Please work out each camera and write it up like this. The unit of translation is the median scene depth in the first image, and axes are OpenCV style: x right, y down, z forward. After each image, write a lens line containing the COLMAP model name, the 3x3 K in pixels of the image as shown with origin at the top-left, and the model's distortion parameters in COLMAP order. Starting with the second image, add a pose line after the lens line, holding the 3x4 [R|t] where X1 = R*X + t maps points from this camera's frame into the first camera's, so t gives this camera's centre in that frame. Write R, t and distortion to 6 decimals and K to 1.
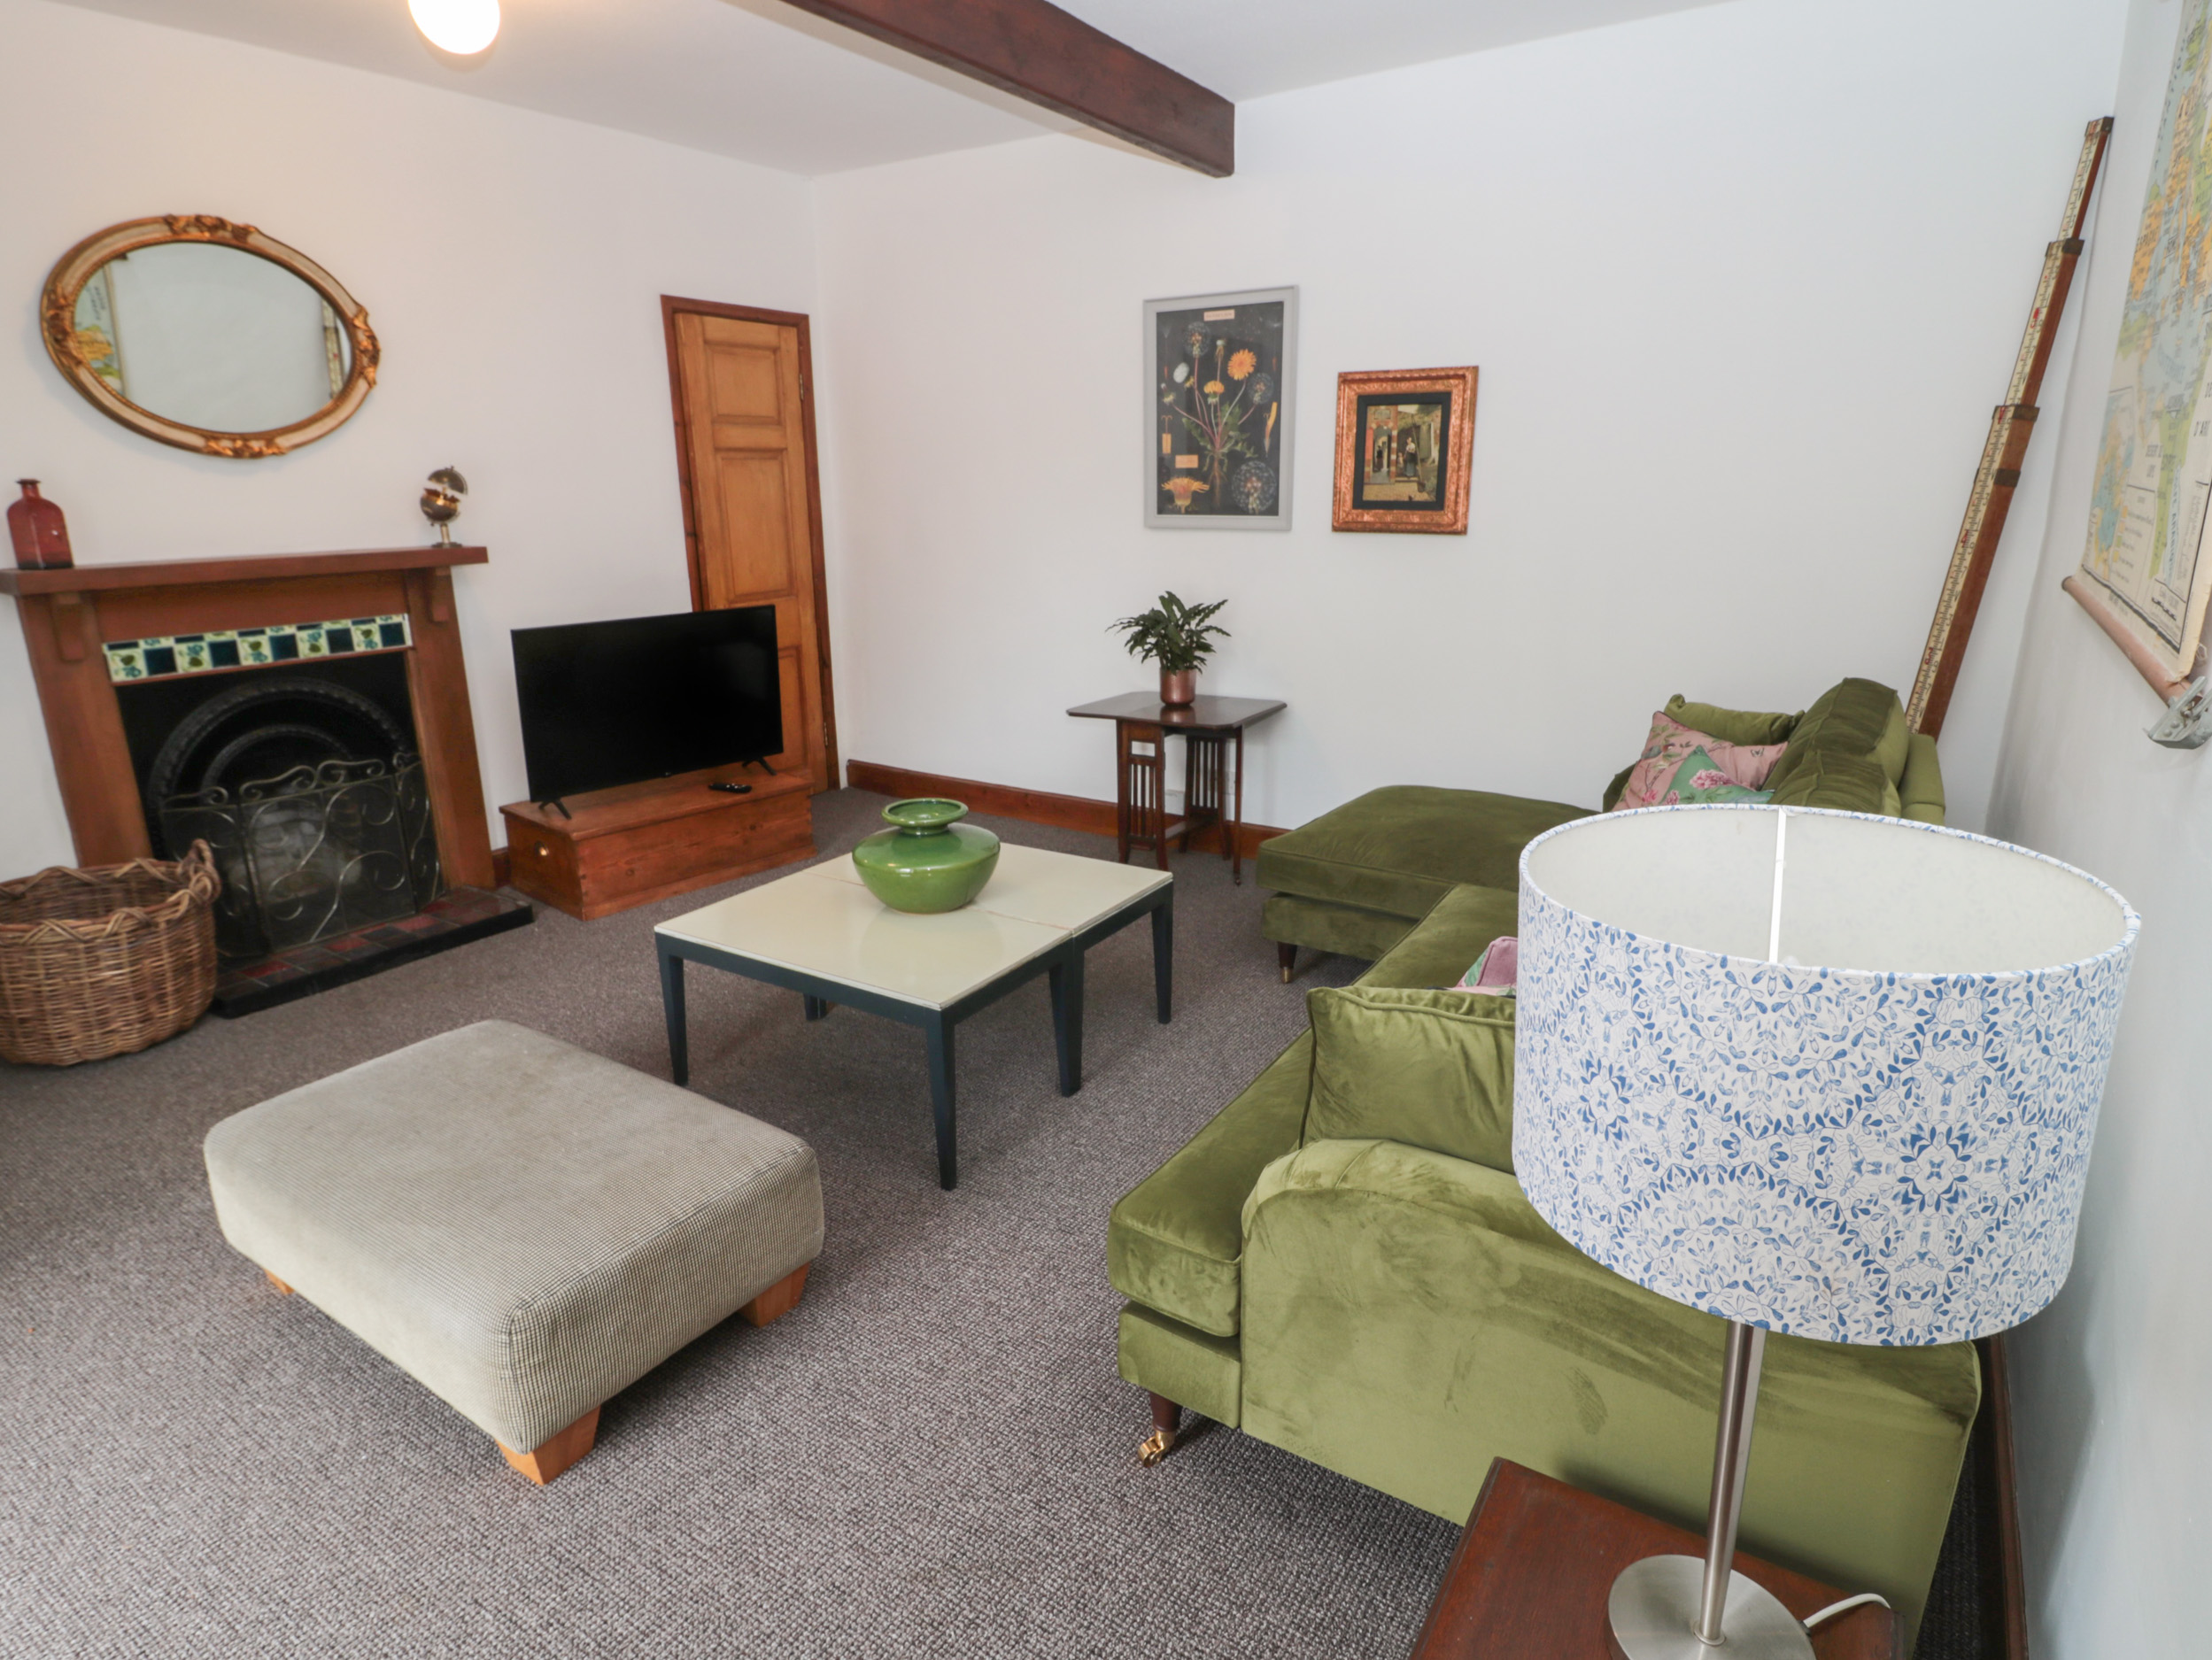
lens RADIAL K [[1174.2, 0, 1101.6], [0, 1174.2, 814.6], [0, 0, 1]] dist [0.002133, -0.015819]
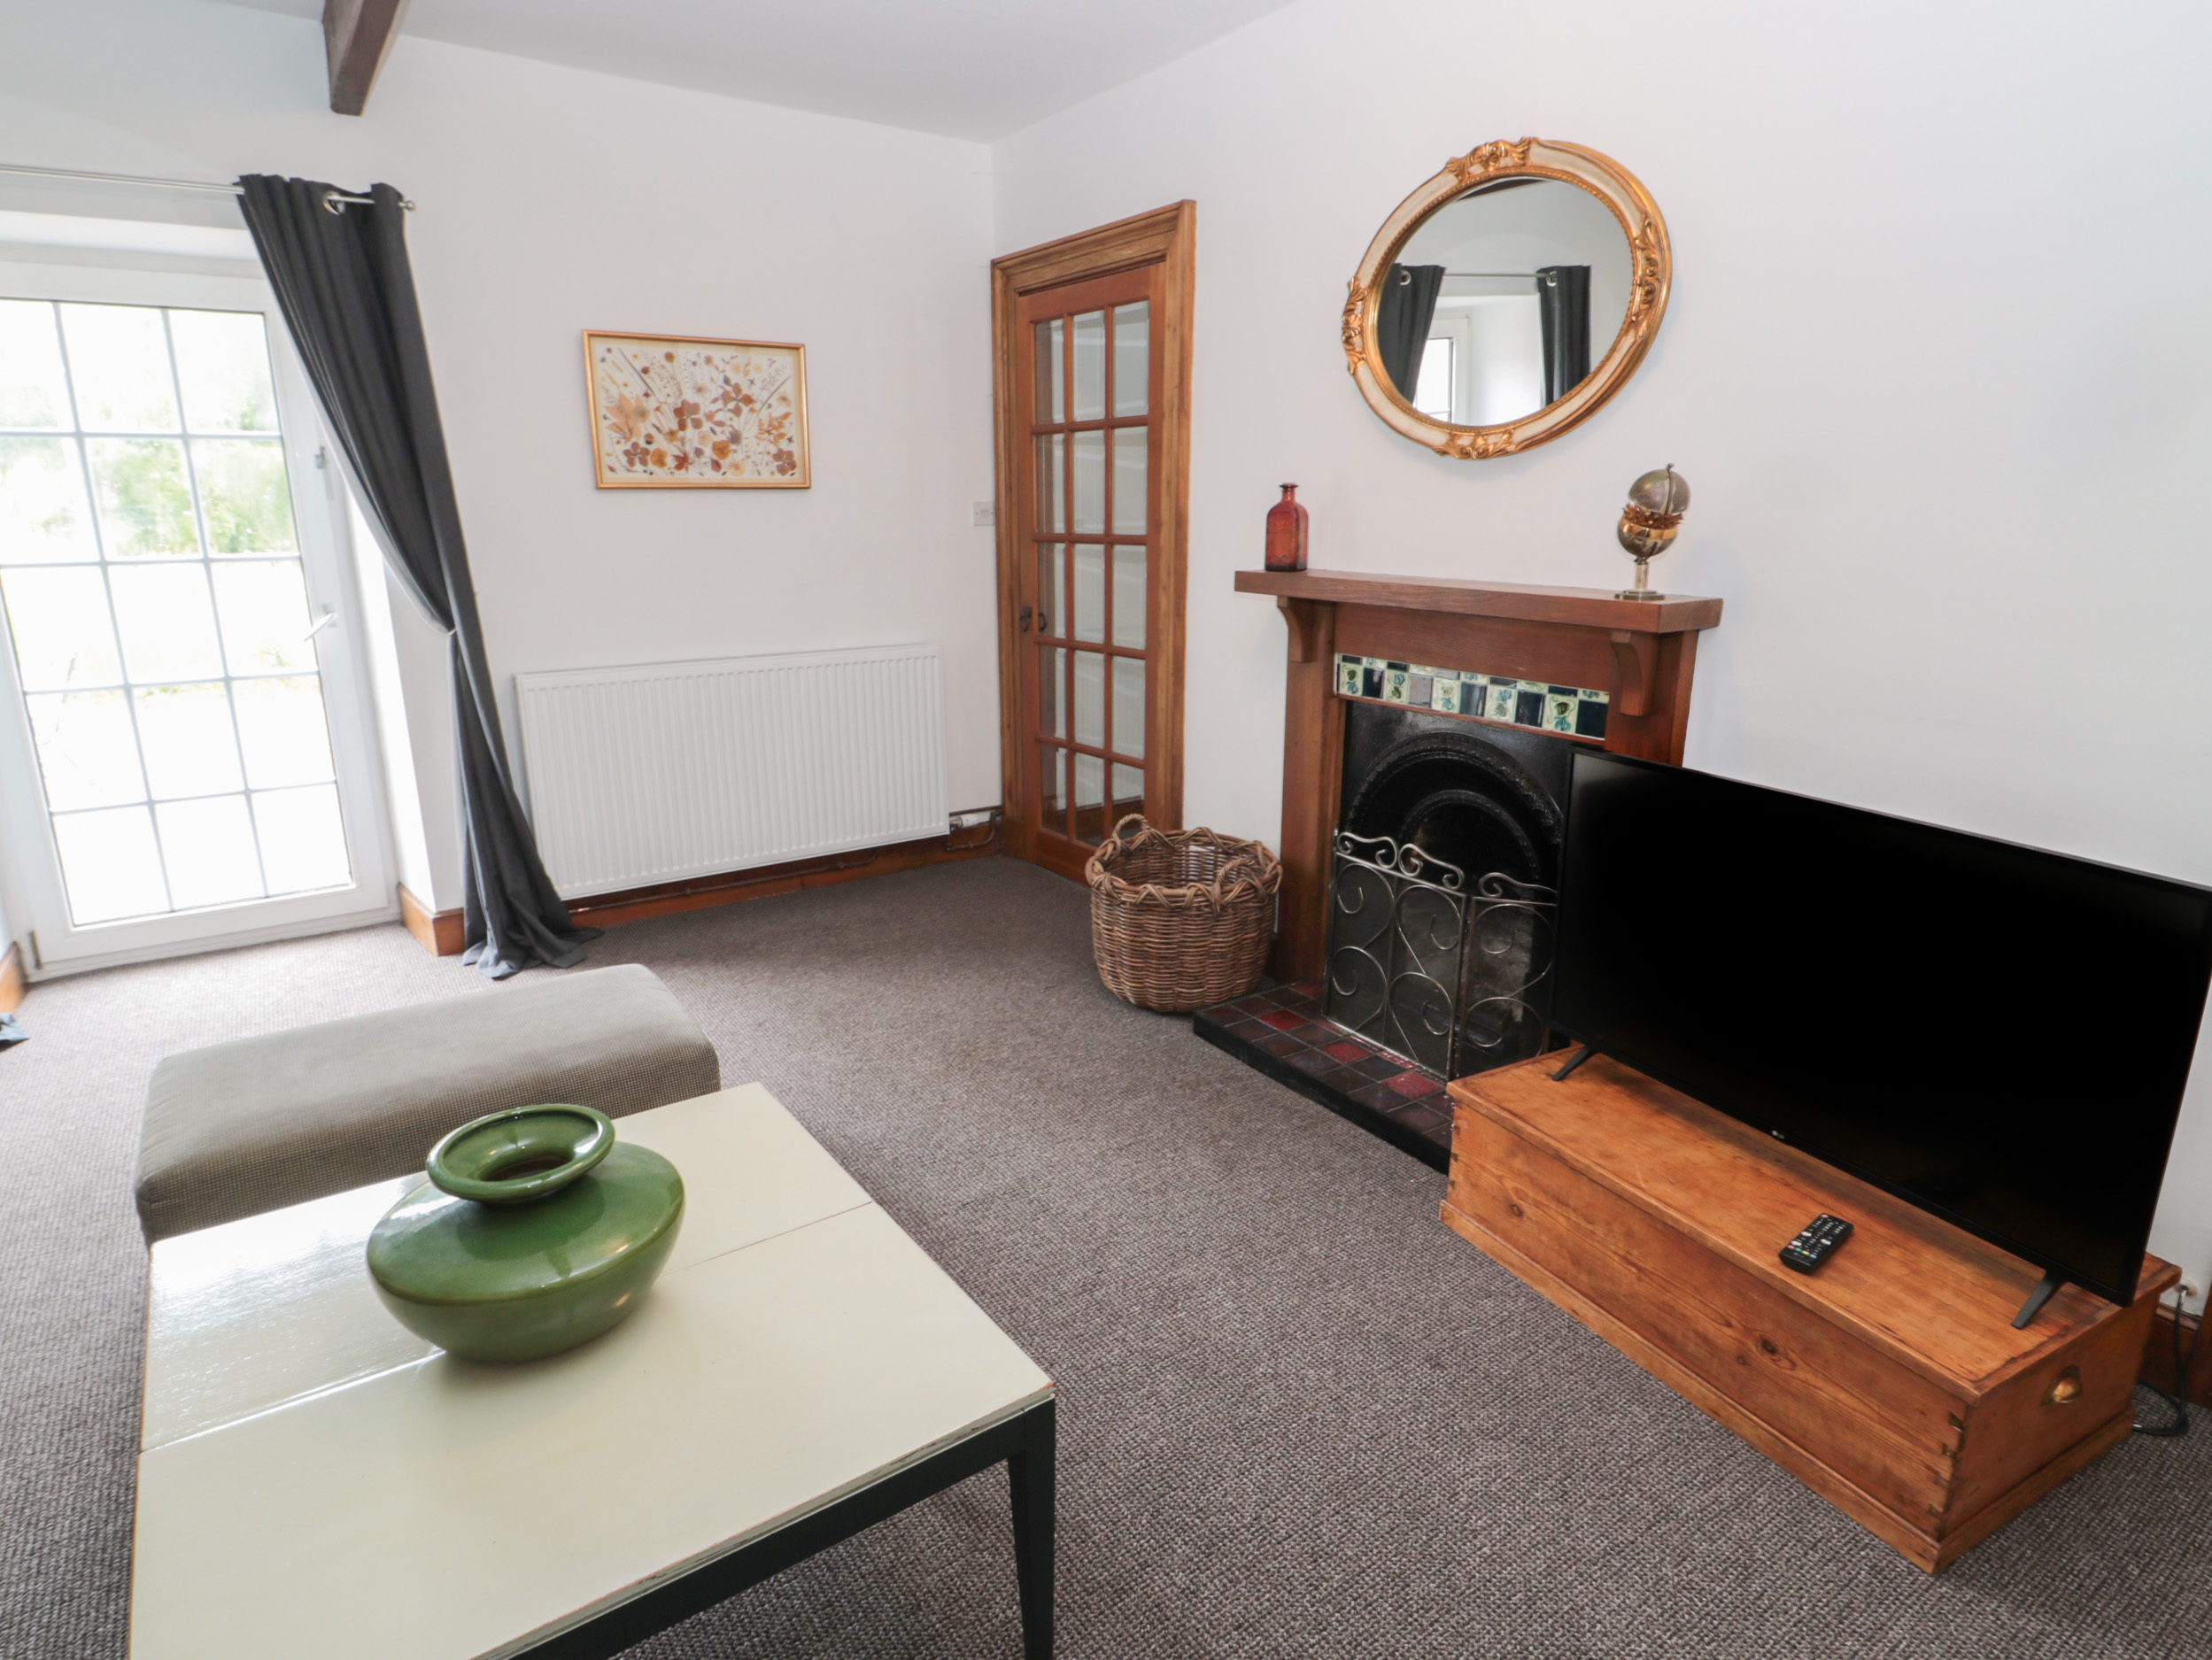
lens RADIAL K [[1174.2, 0, 1101.6], [0, 1174.2, 814.6], [0, 0, 1]] dist [0.002133, -0.015819]
pose [[-0.336929, 0.253552, -0.906747, 0.126926], [-0.258724, 0.901050, 0.348096, -0.298788], [0.905285, 0.351880, -0.237990, 1.042467]]
